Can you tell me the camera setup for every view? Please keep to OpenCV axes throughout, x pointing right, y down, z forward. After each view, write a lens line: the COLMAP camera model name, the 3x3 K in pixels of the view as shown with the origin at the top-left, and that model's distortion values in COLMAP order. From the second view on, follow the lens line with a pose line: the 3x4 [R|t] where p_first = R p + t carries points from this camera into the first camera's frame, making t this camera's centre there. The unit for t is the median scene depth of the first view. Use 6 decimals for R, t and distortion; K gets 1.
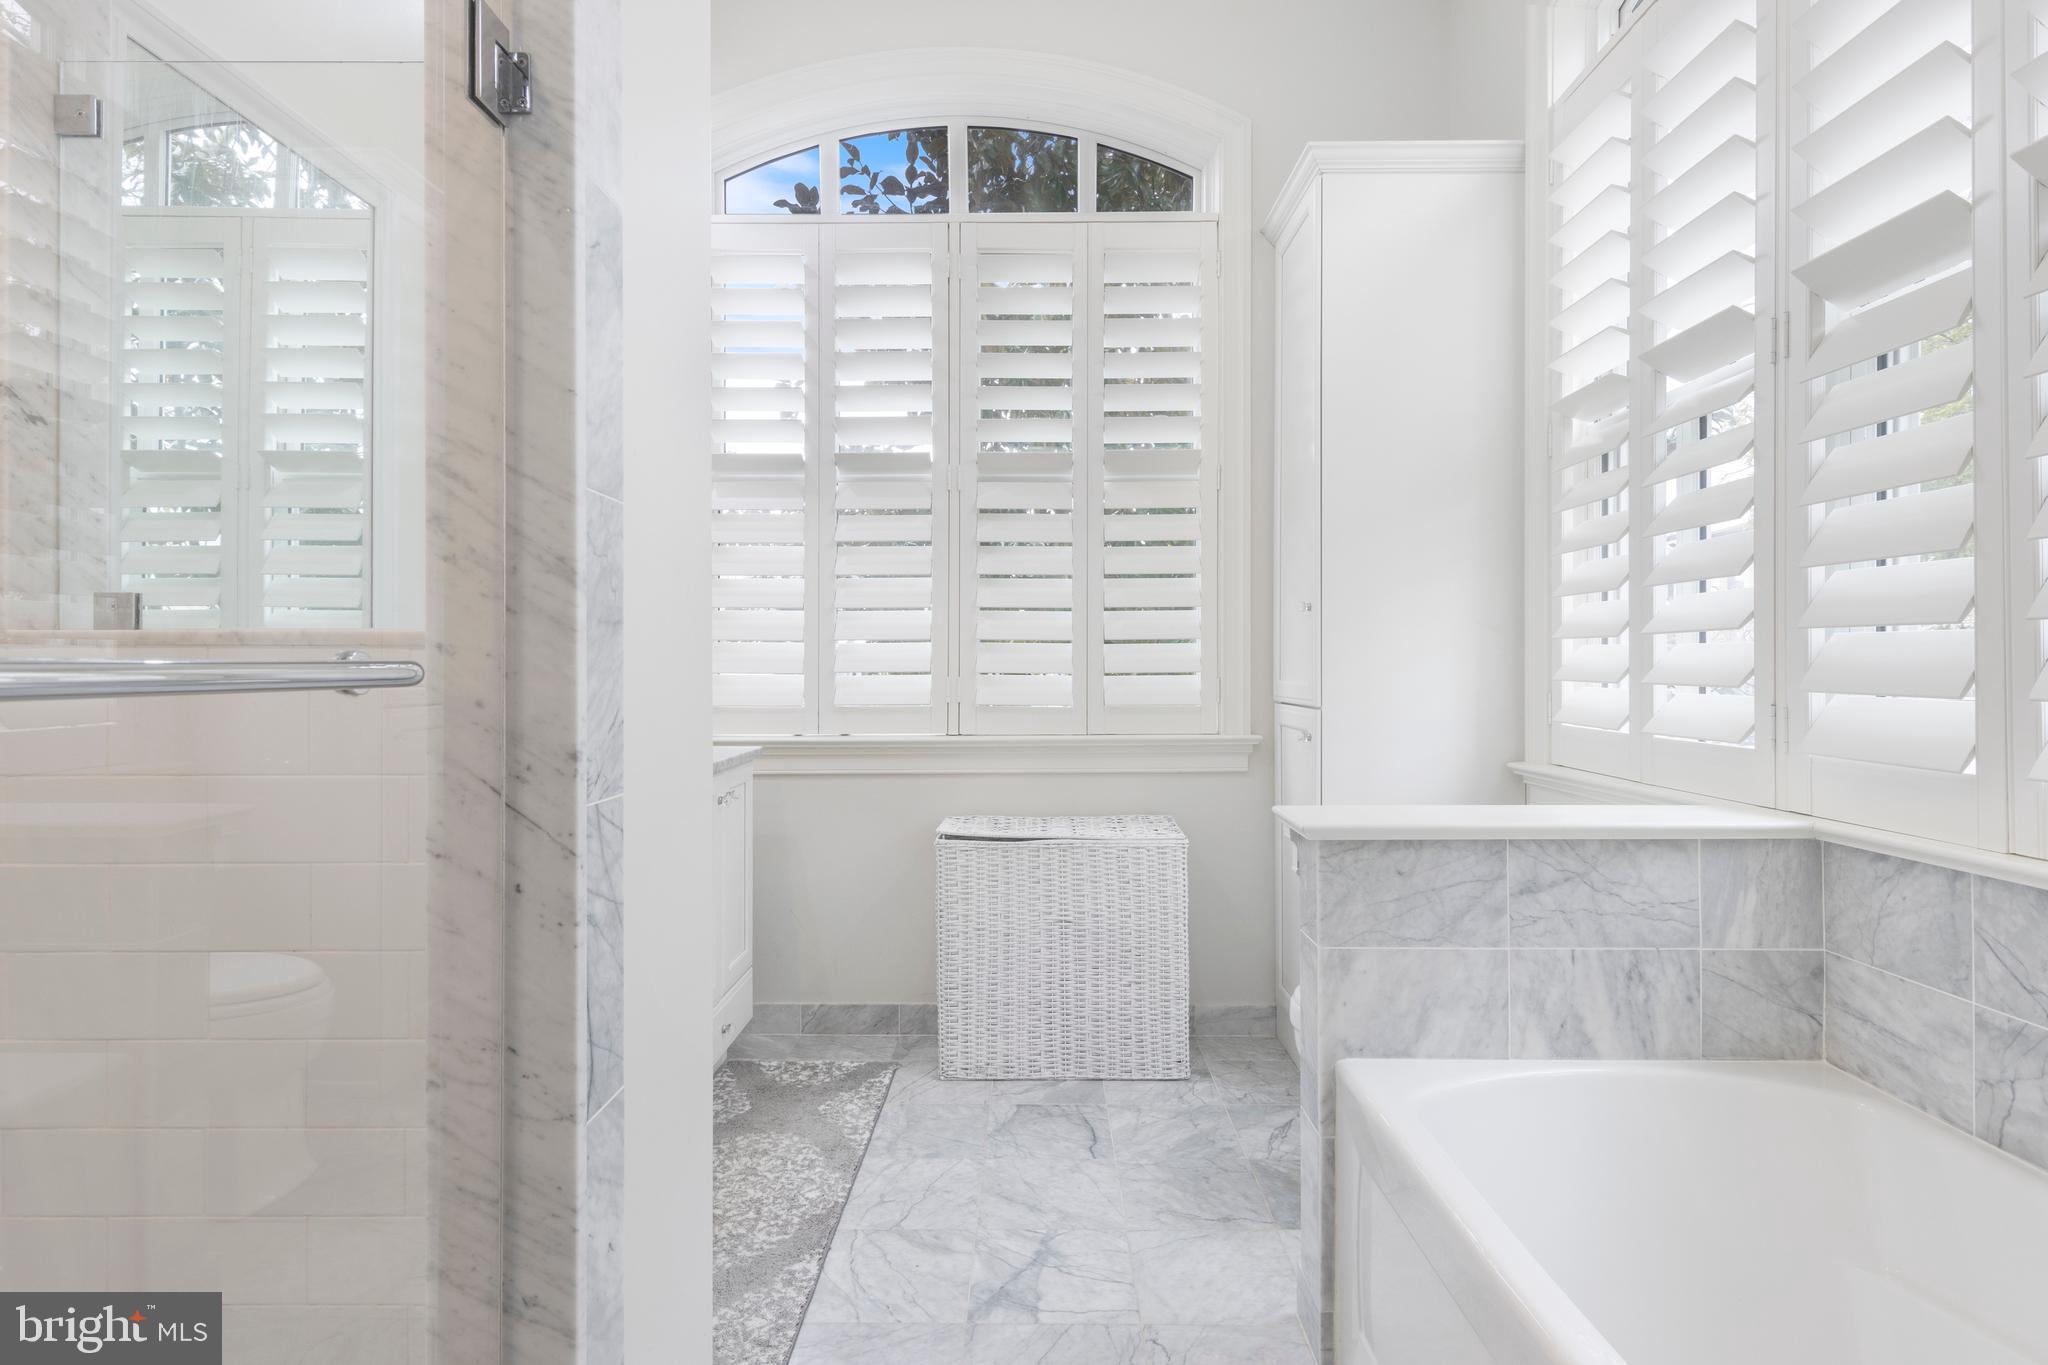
lens RADIAL K [[1046.4, 0, 1022.9], [0, 1046.4, 640.2], [0, 0, 1]] dist [0.011381, -0.001157]
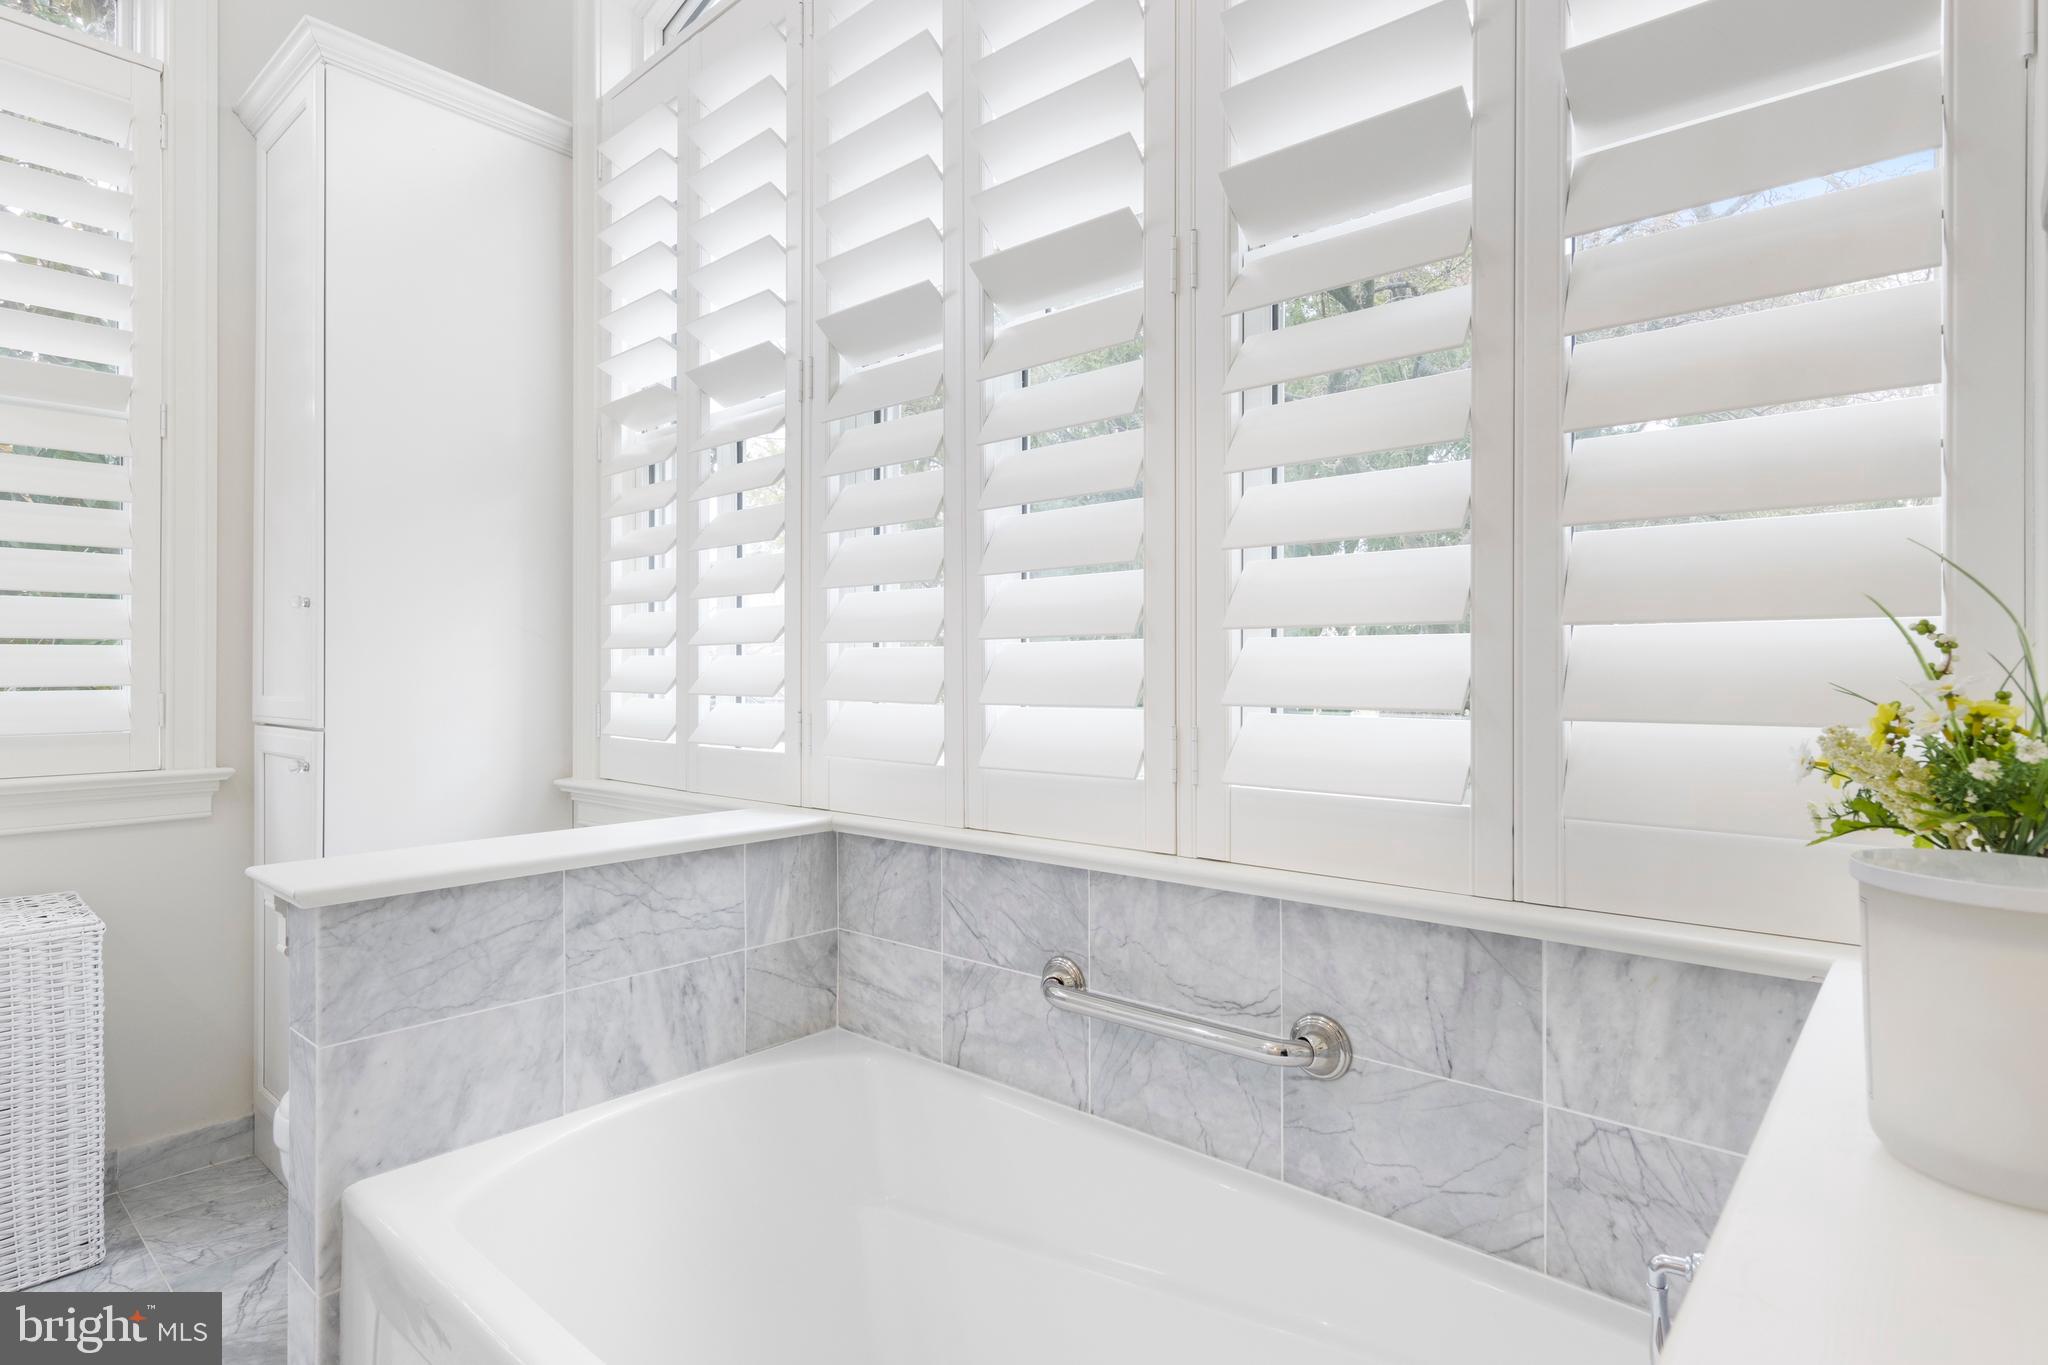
lens RADIAL K [[1048.8, 0, 1022.8], [0, 1048.8, 683.2], [0, 0, 1]] dist [0.010682, -0.003853]
pose [[0.650183, -0.004920, 0.759762, 0.035491], [-0.018492, 0.999580, 0.022297, 0.002887], [-0.759553, -0.028547, 0.649819, 0.123912]]
